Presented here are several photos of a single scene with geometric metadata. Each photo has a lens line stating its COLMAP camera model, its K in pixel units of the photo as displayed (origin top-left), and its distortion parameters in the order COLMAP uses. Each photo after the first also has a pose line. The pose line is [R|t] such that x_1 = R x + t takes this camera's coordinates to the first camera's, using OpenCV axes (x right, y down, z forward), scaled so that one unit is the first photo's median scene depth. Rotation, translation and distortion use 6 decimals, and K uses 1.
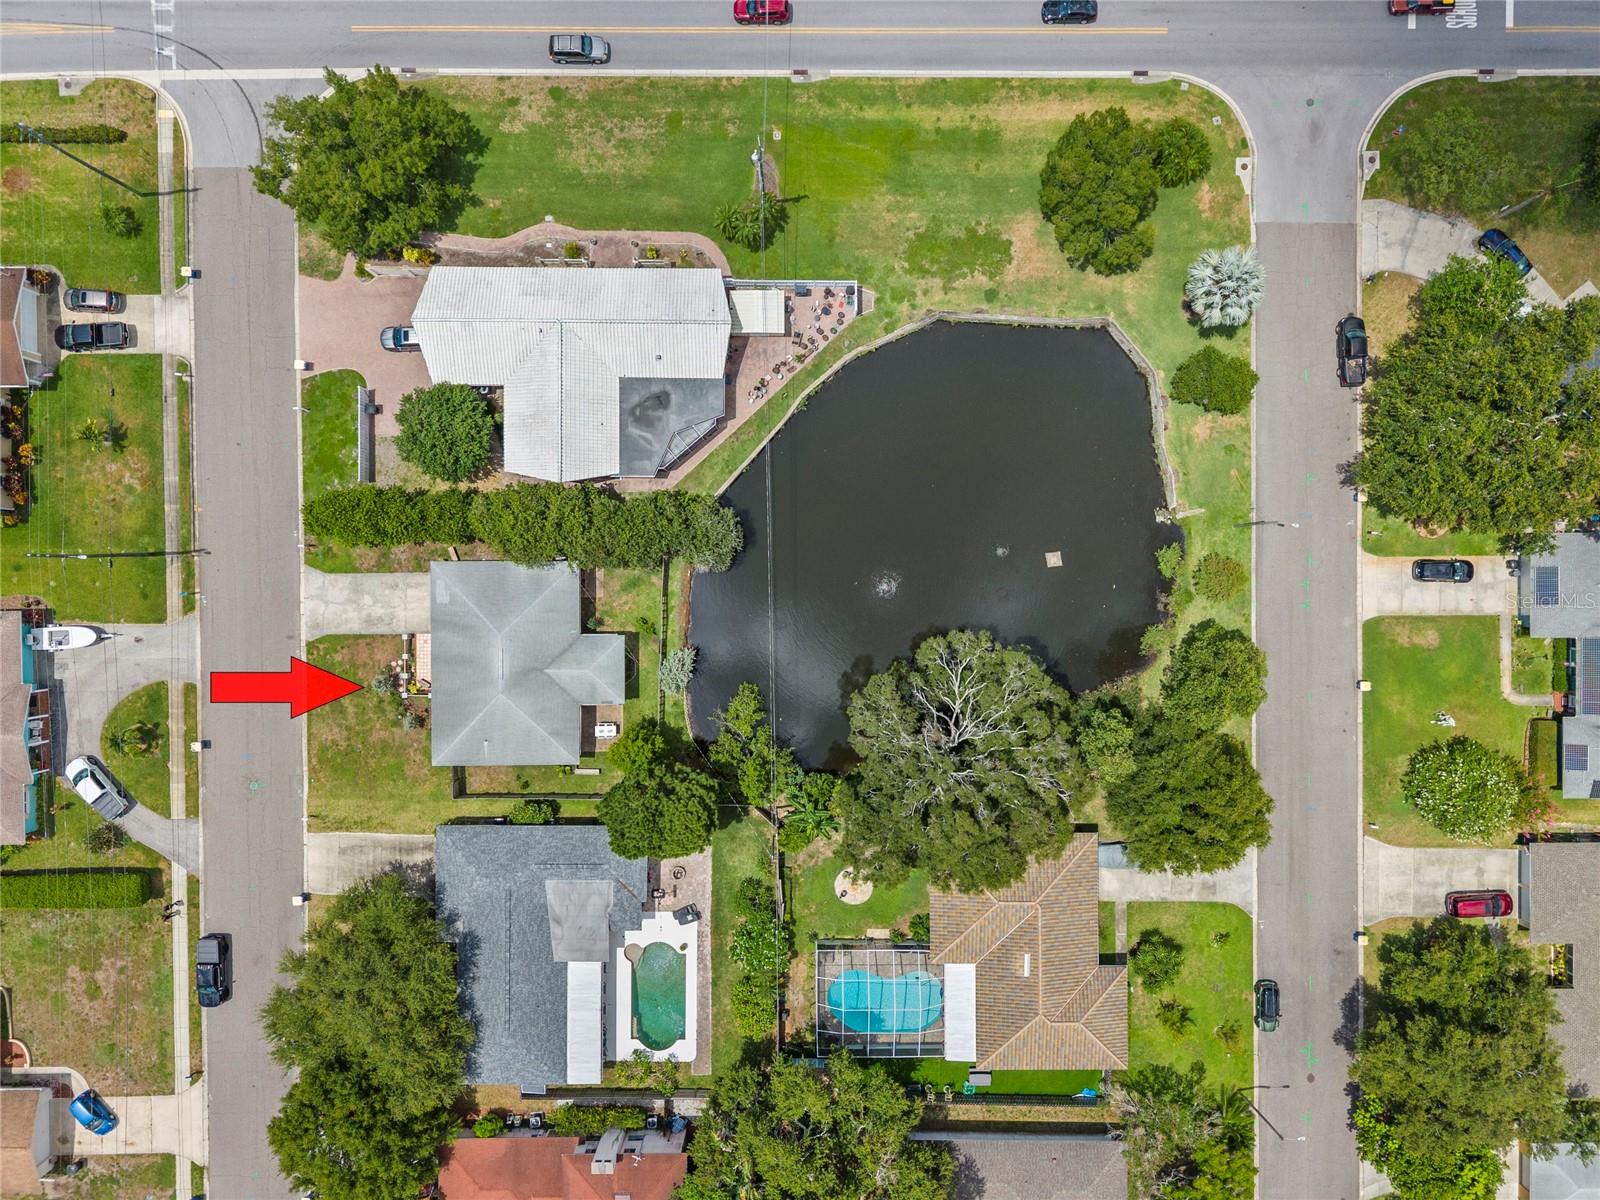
lens RADIAL K [[1068.3, 0, 800.4], [0, 1068.3, 603.9], [0, 0, 1]] dist [0.039146, -0.042470]
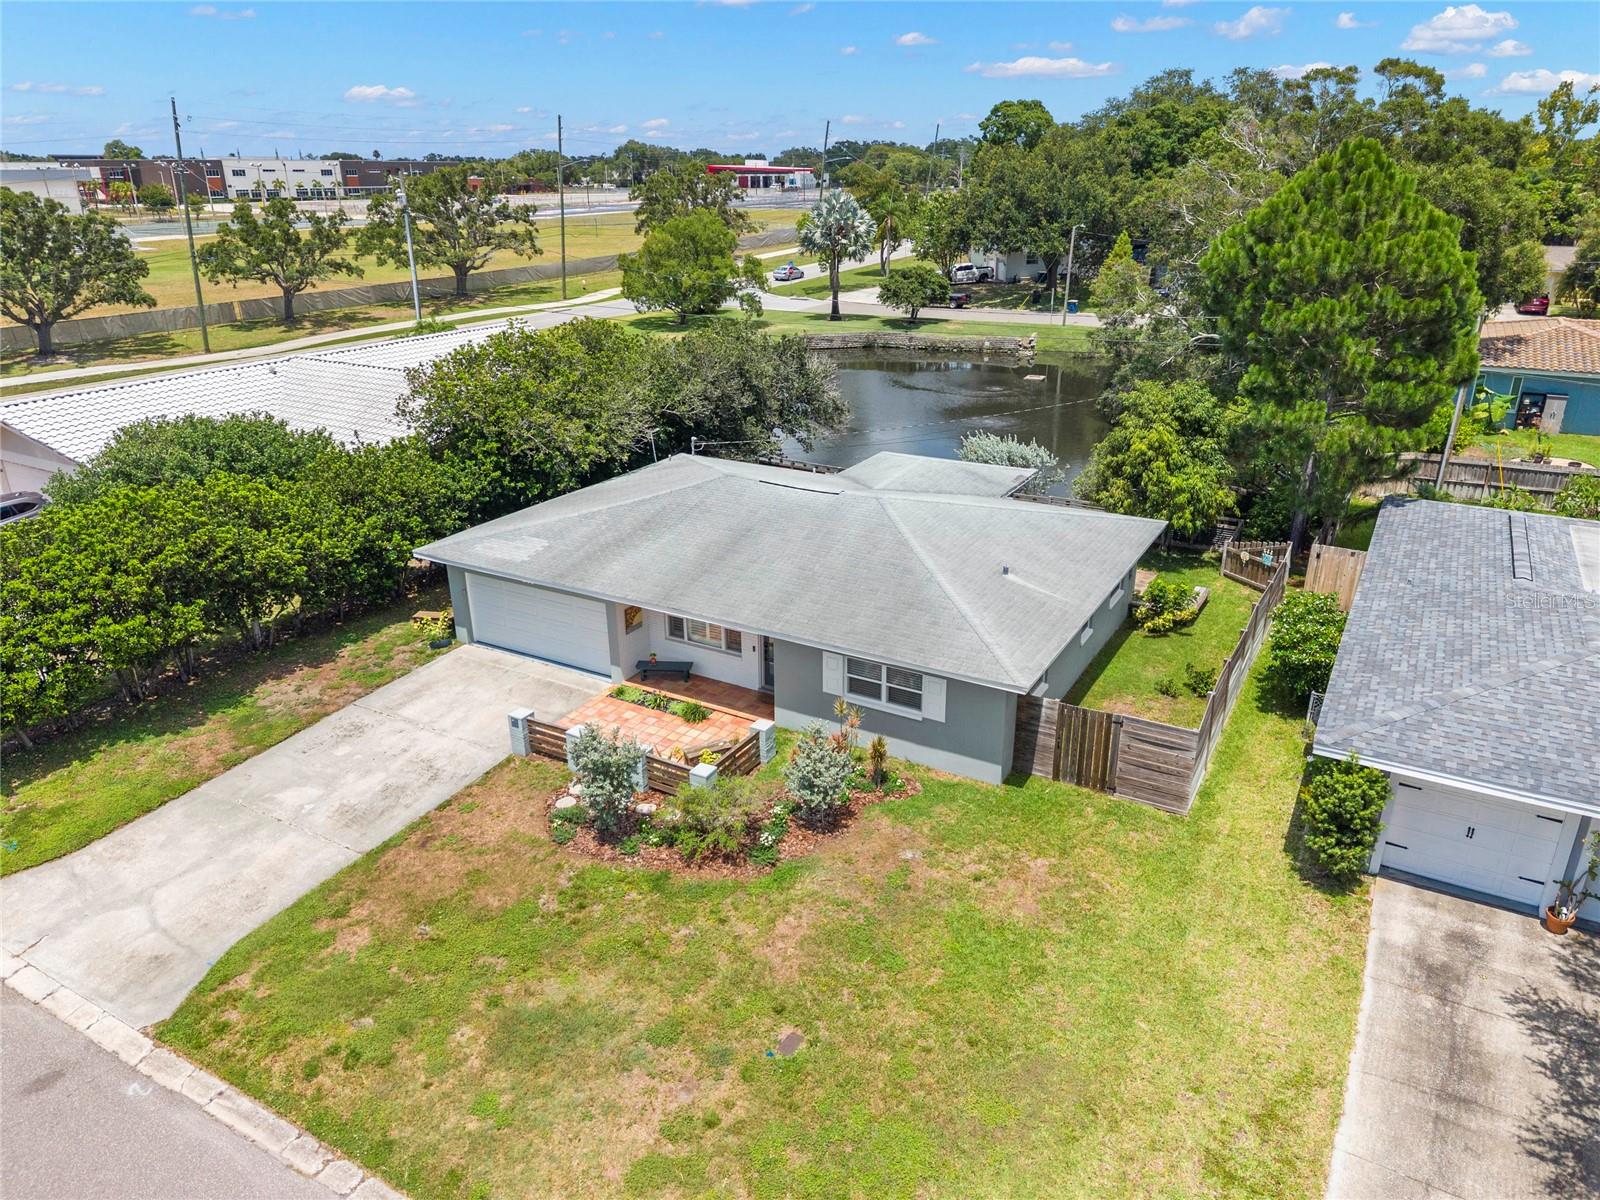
lens RADIAL K [[1068.3, 0, 800.4], [0, 1068.3, 603.9], [0, 0, 1]] dist [0.039146, -0.042470]
pose [[0.502061, -0.318557, 0.804025, -0.533228], [0.864803, 0.177289, -0.469771, 0.207014], [0.007104, 0.931177, 0.364499, 0.874254]]
